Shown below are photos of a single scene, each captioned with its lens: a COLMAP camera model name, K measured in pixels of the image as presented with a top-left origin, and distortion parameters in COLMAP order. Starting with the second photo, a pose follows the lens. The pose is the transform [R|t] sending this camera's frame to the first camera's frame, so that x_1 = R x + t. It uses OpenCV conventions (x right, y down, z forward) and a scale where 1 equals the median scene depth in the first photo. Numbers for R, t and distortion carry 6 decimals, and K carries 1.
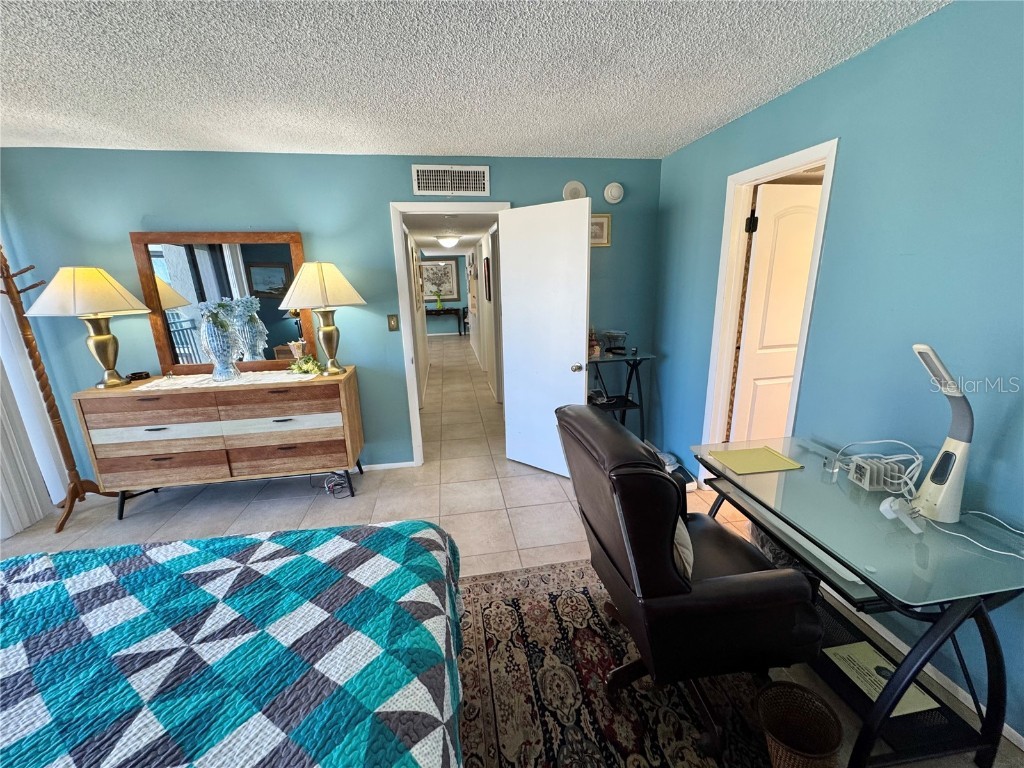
lens RADIAL K [[421.6, 0, 510.8], [0, 421.6, 392.7], [0, 0, 1]] dist [-0.003965, 0.000852]
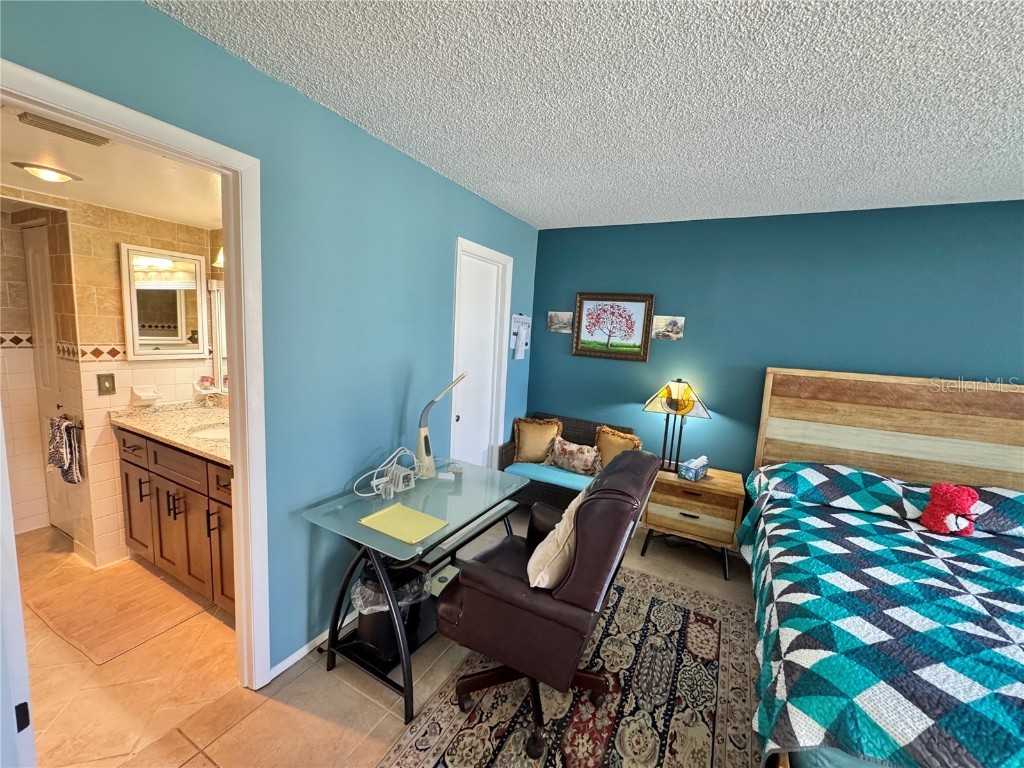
lens RADIAL K [[421.6, 0, 513.6], [0, 421.6, 380.3], [0, 0, 1]] dist [-0.003965, 0.000852]
pose [[-0.807233, -0.085244, 0.584045, -0.162948], [0.127922, 0.940729, 0.314110, -0.470100], [-0.576204, 0.328273, -0.748482, 1.710841]]
